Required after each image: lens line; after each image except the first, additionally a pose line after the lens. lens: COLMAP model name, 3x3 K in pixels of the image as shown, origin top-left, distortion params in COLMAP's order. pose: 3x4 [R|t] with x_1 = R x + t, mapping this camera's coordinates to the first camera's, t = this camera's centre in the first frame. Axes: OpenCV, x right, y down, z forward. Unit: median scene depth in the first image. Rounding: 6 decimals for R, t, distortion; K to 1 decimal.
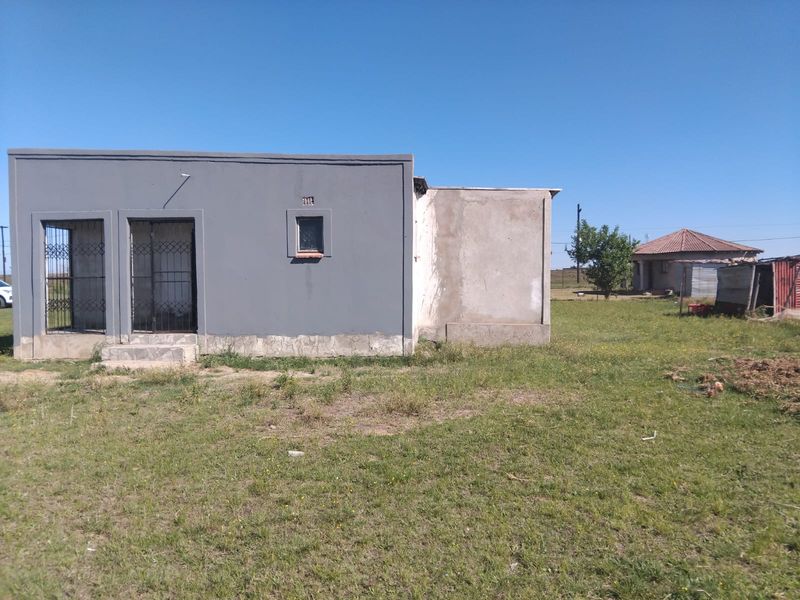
lens RADIAL K [[617.7, 0, 399.8], [0, 617.7, 301.2], [0, 0, 1]] dist [0.007746, 0.000541]
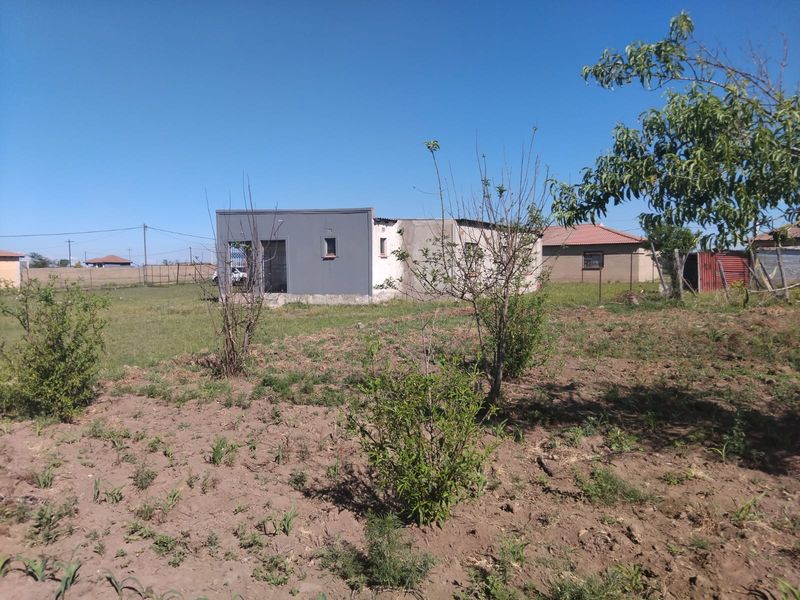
lens RADIAL K [[617.7, 0, 400.1], [0, 617.7, 299.6], [0, 0, 1]] dist [0.007746, 0.000541]
pose [[0.913255, 0.019243, -0.406934, 0.925221], [-0.006207, 0.999425, 0.033330, 0.000855], [0.407341, -0.027913, 0.912849, -0.824056]]
